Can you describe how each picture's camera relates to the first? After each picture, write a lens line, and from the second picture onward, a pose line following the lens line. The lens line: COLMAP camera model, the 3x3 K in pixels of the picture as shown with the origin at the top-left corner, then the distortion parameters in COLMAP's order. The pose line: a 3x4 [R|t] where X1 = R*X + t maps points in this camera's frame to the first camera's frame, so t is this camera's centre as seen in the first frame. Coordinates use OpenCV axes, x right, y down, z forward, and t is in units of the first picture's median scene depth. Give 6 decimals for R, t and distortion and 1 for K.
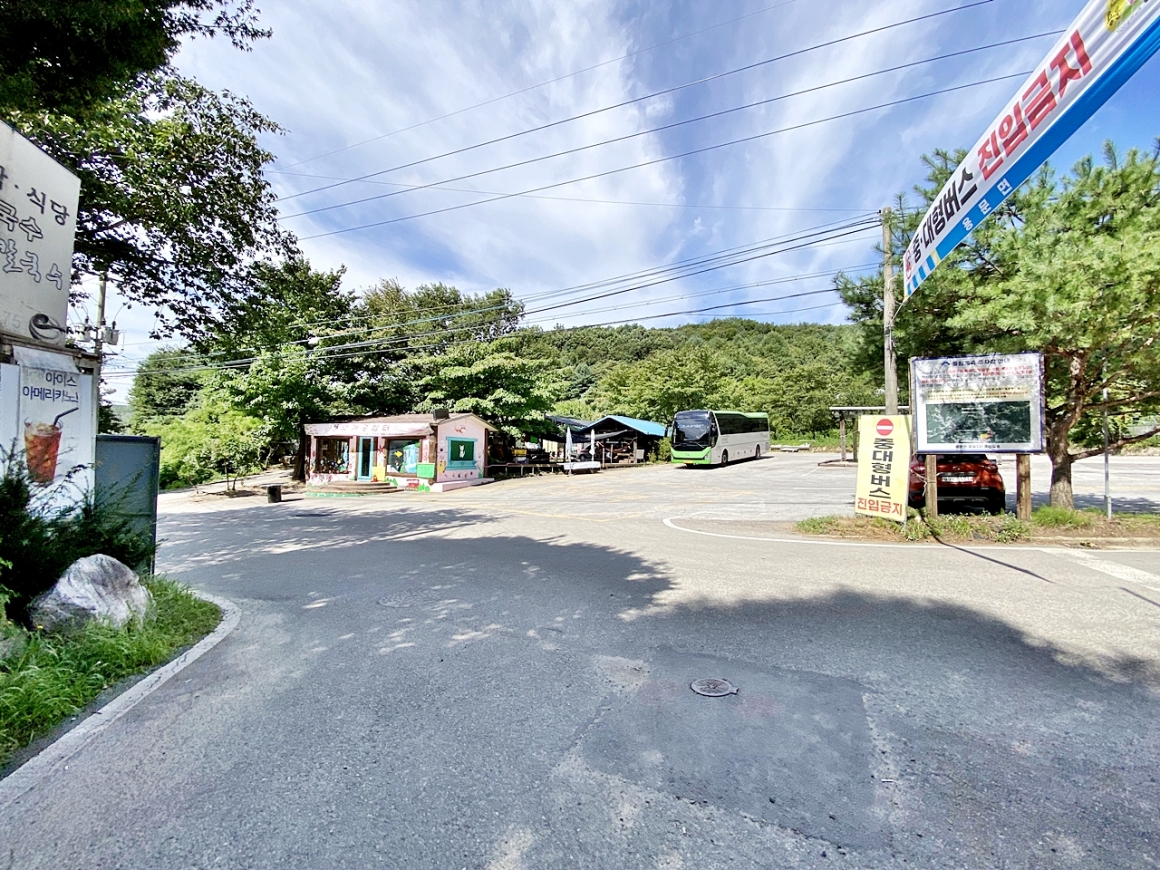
lens RADIAL K [[478.0, 0, 583.1], [0, 478.0, 433.0], [0, 0, 1]] dist [0.001869, -0.014522]
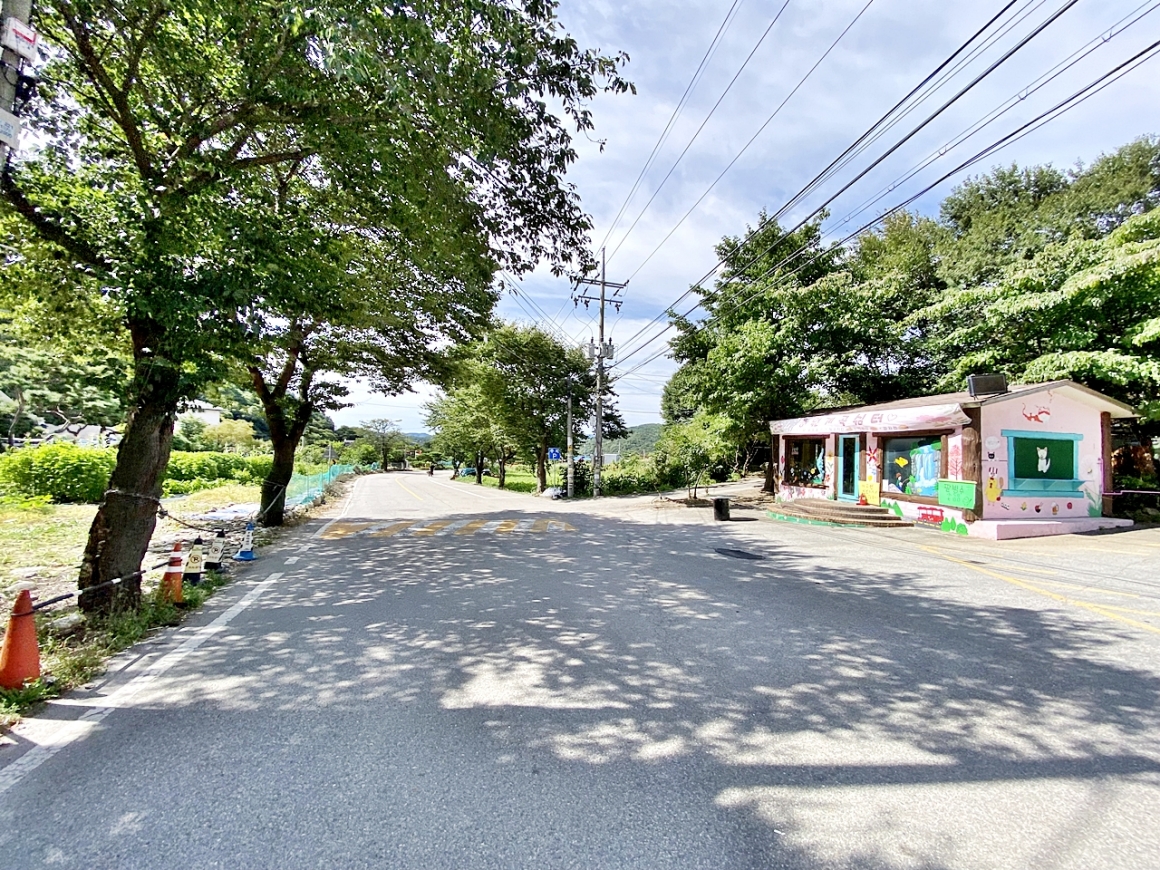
lens RADIAL K [[468.0, 0, 611.6], [0, 468.0, 431.1], [0, 0, 1]] dist [0.001321, -0.000129]
pose [[0.565060, -0.032247, -0.824420, -0.107922], [0.012103, 0.999452, -0.030798, 0.018946], [0.824961, 0.007425, 0.565141, 0.367885]]
